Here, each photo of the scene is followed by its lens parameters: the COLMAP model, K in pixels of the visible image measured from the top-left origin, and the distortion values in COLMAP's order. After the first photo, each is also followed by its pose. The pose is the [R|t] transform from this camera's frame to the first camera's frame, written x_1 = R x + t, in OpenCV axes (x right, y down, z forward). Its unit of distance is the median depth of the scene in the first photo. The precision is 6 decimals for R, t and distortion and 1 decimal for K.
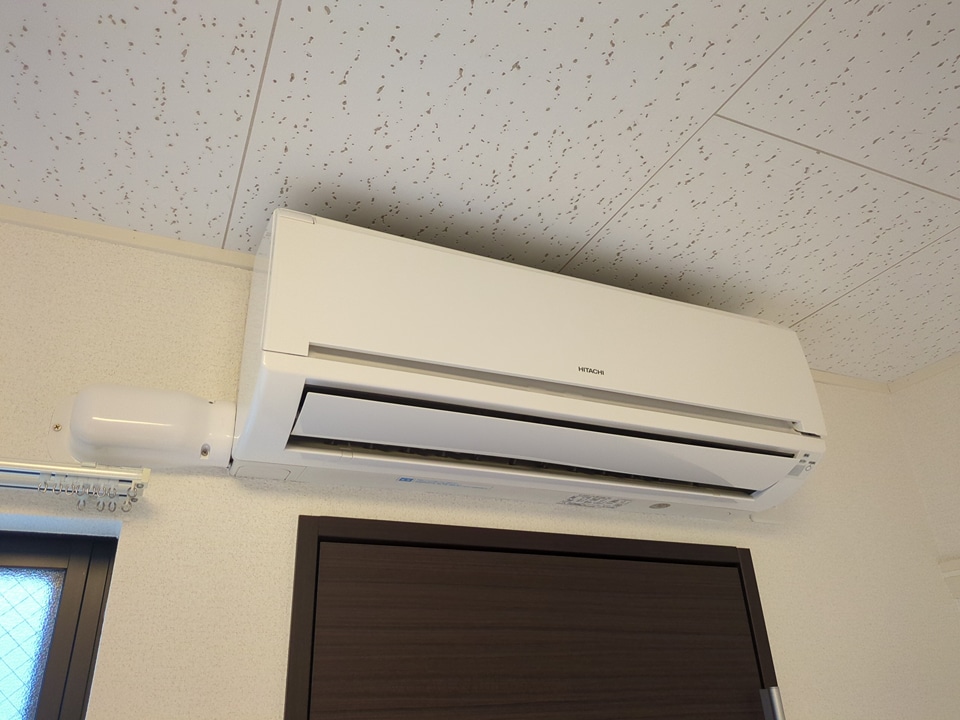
lens RADIAL K [[720.8, 0, 474.5], [0, 720.8, 361.7], [0, 0, 1]] dist [0.018426, -0.006566]
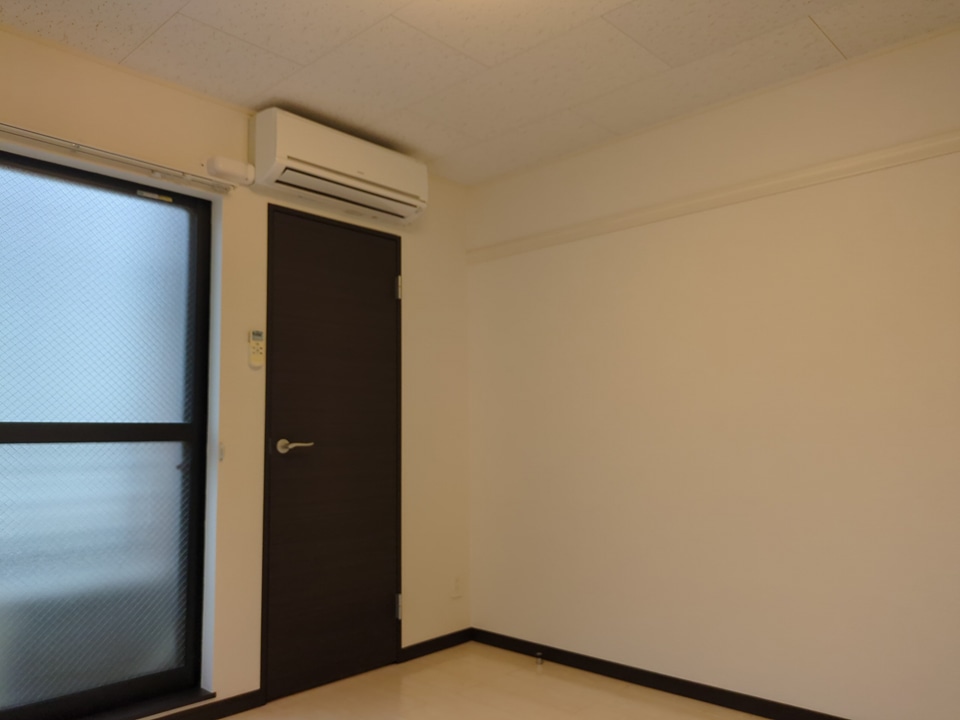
lens RADIAL K [[720.8, 0, 478.8], [0, 720.8, 360.6], [0, 0, 1]] dist [0.018426, -0.006566]
pose [[0.919706, 0.060628, 0.387897, -0.593808], [-0.188852, 0.934510, 0.301704, -0.292521], [-0.344202, -0.350734, 0.870925, -2.475956]]
